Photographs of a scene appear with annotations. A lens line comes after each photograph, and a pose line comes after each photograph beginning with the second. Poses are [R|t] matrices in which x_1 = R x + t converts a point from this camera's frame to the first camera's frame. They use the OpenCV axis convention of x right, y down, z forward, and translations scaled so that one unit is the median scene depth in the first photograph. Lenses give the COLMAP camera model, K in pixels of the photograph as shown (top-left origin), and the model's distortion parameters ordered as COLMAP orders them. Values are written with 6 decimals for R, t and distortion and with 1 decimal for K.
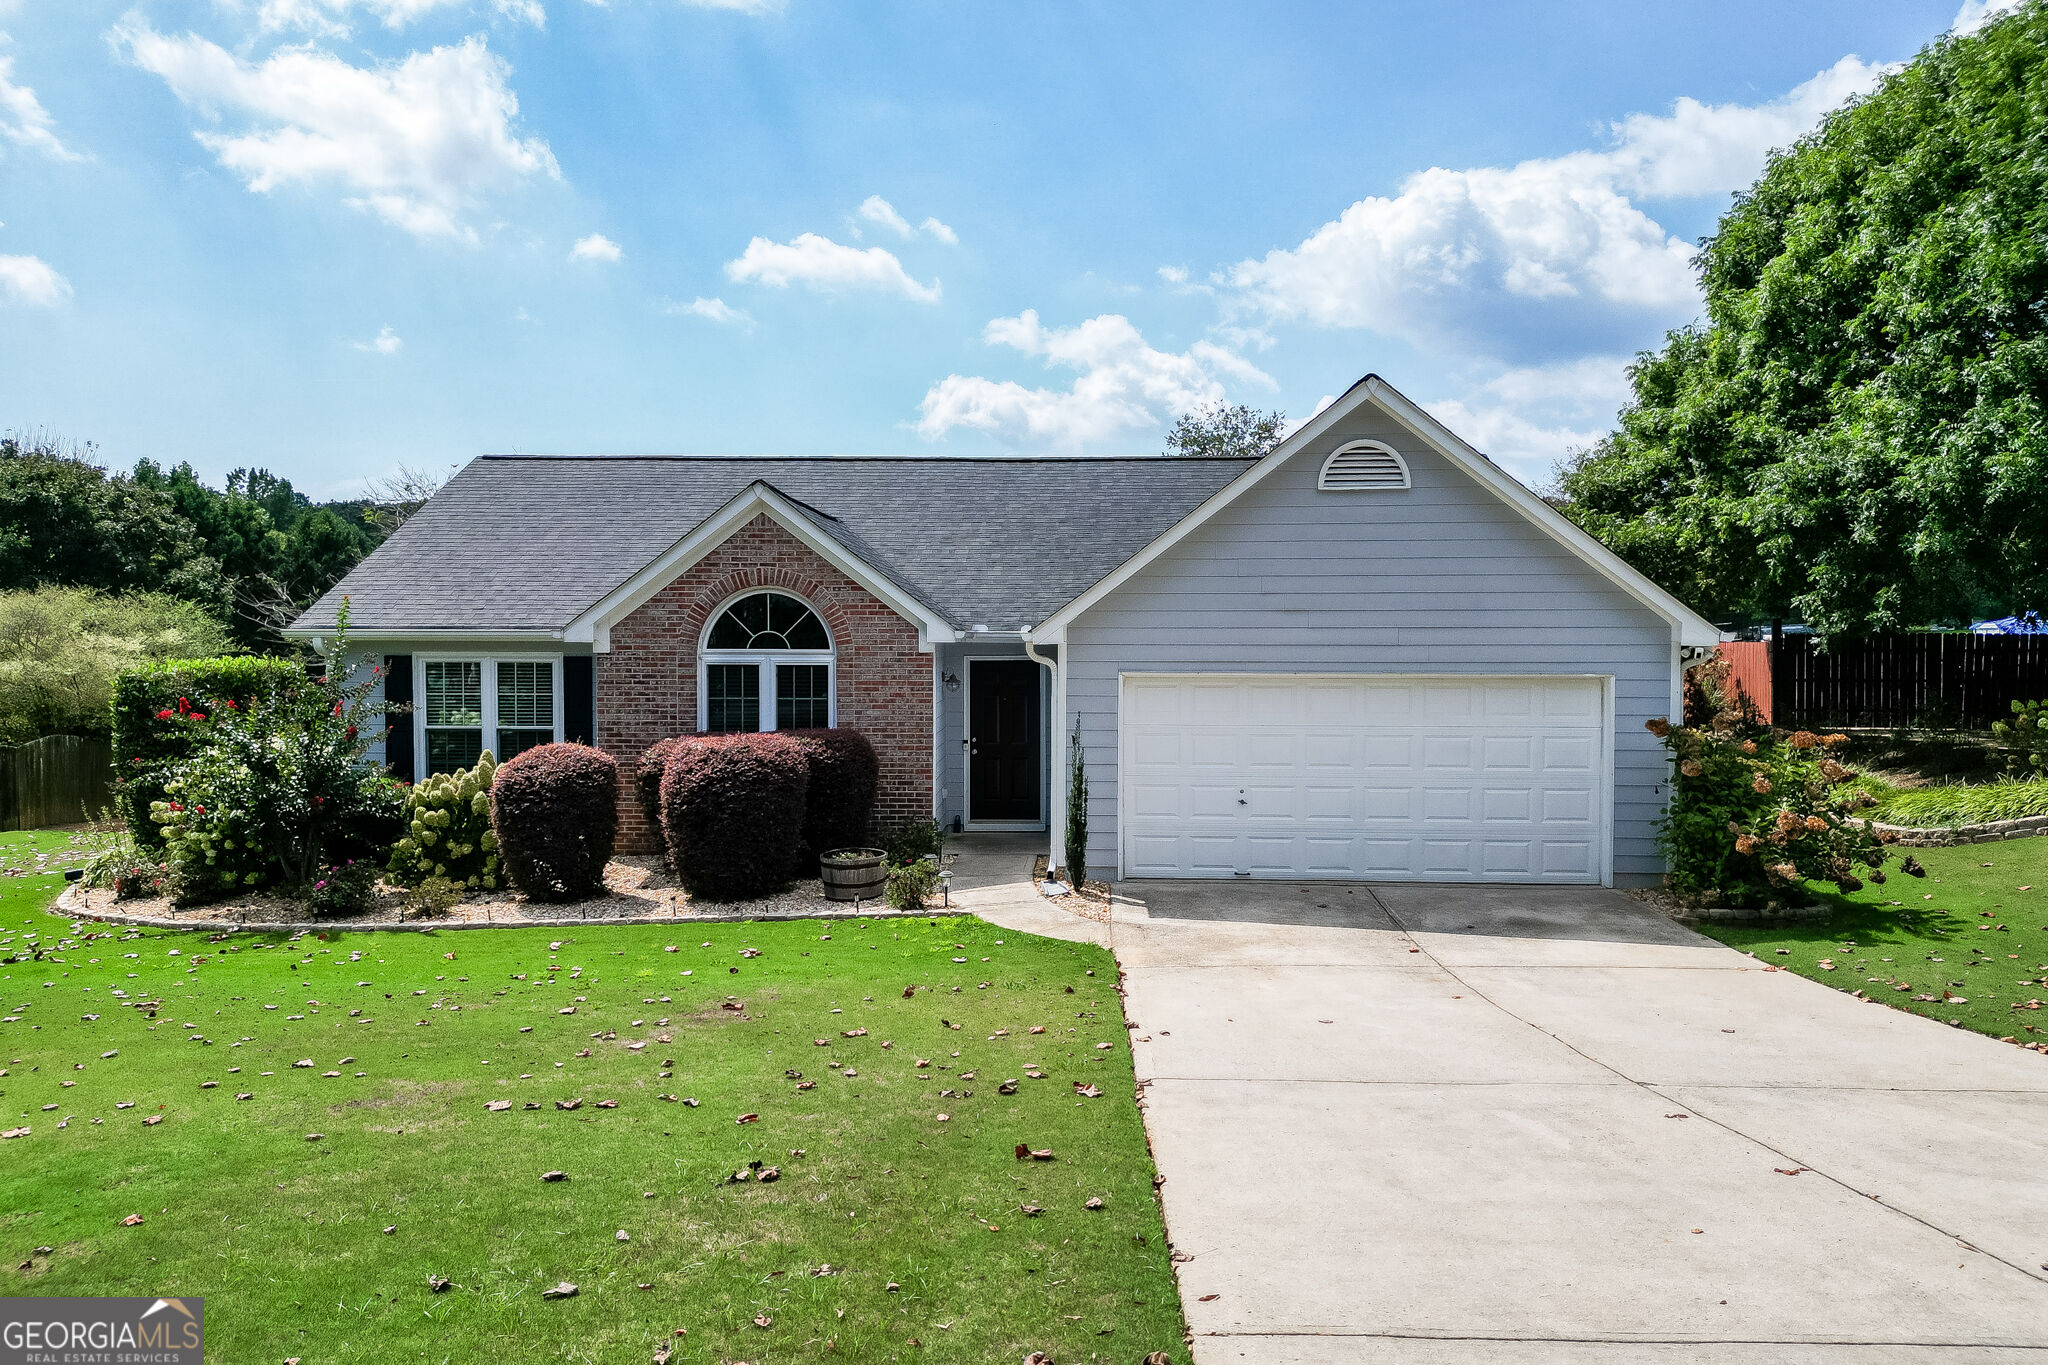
lens RADIAL K [[1427.2, 0, 1032.8], [0, 1427.2, 676.4], [0, 0, 1]] dist [0.077245, -0.074019]
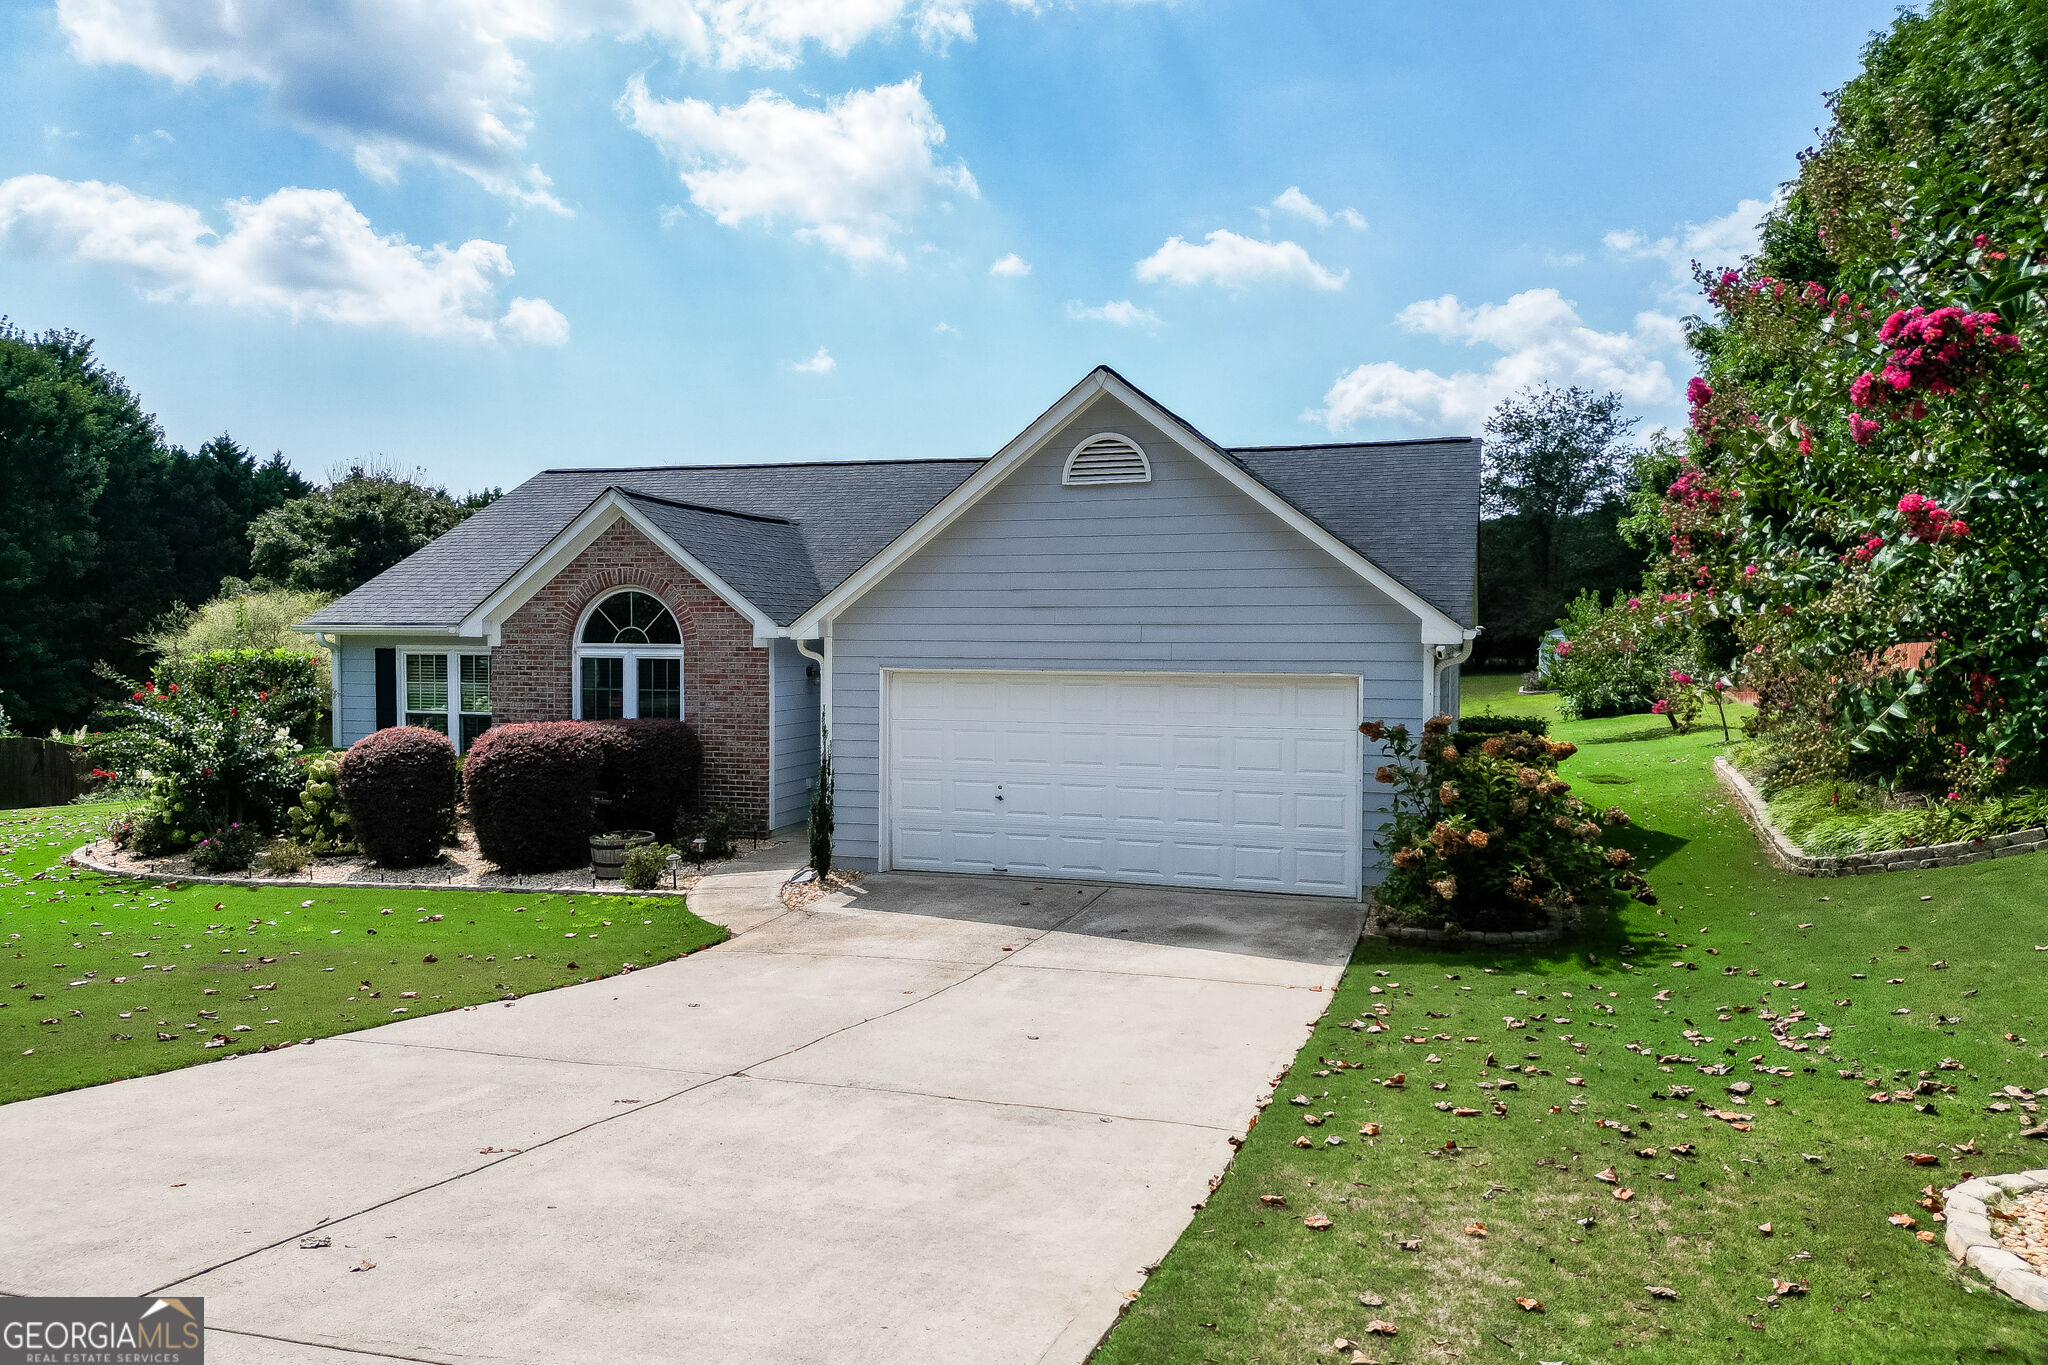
lens RADIAL K [[1427.2, 0, 1032.8], [0, 1427.2, 676.4], [0, 0, 1]] dist [0.077245, -0.074019]
pose [[0.964971, 0.010214, -0.262159, 0.399306], [-0.009870, 0.999948, 0.002627, -0.000354], [0.262172, 0.000052, 0.965021, 0.039026]]
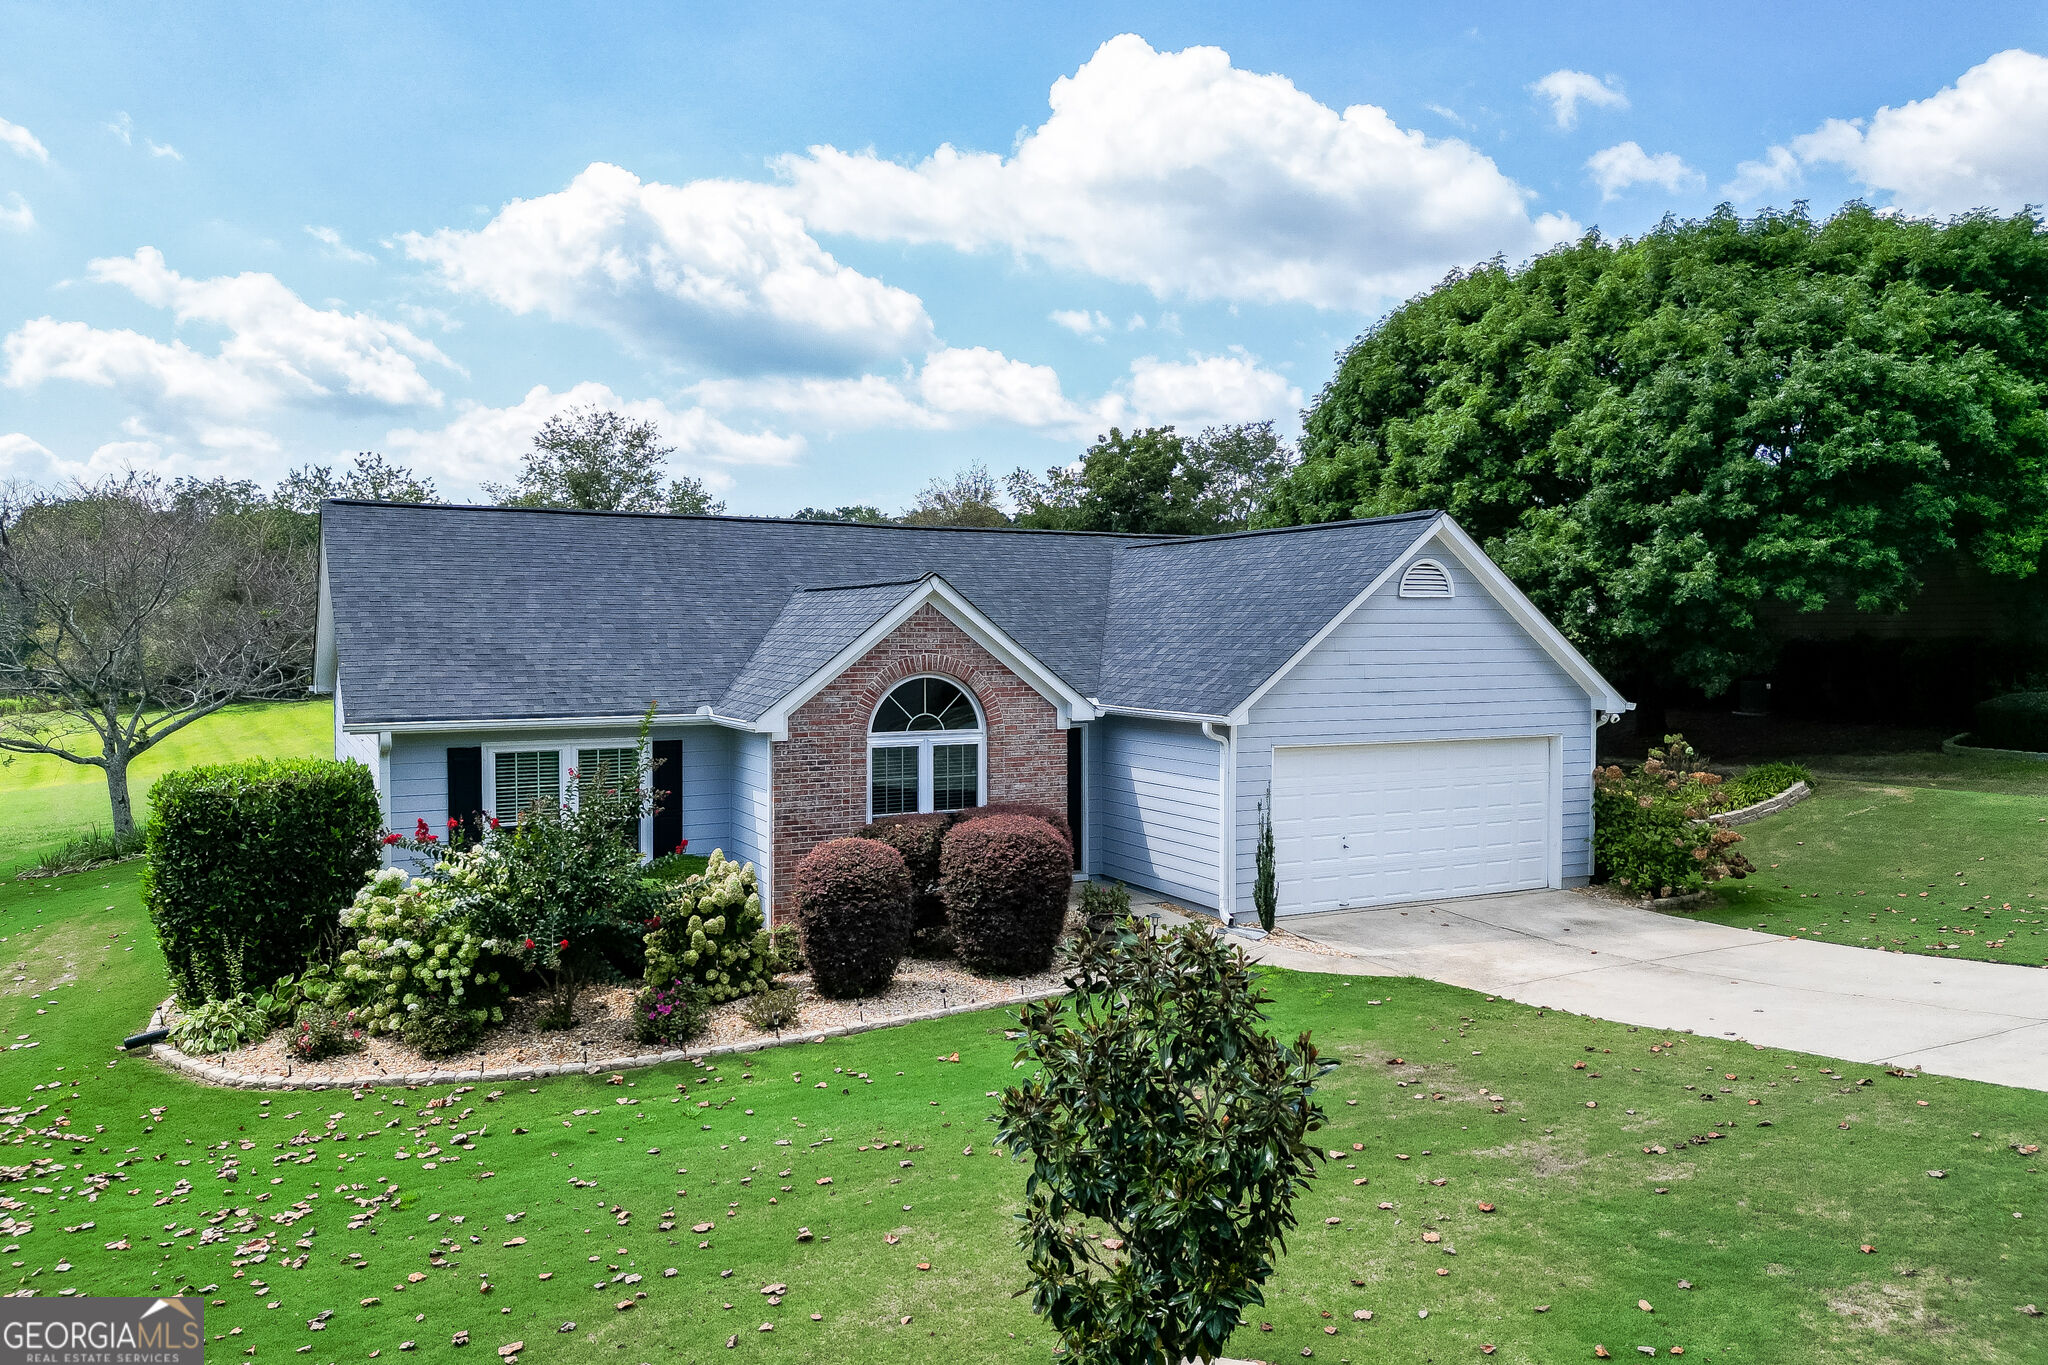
lens RADIAL K [[1396.0, 0, 1016.2], [0, 1396.0, 684.3], [0, 0, 1]] dist [0.055309, -0.000293]
pose [[0.870831, -0.020524, 0.491153, -0.646304], [0.015965, 0.999782, 0.013473, -0.067834], [-0.491322, -0.003892, 0.870969, 0.075072]]
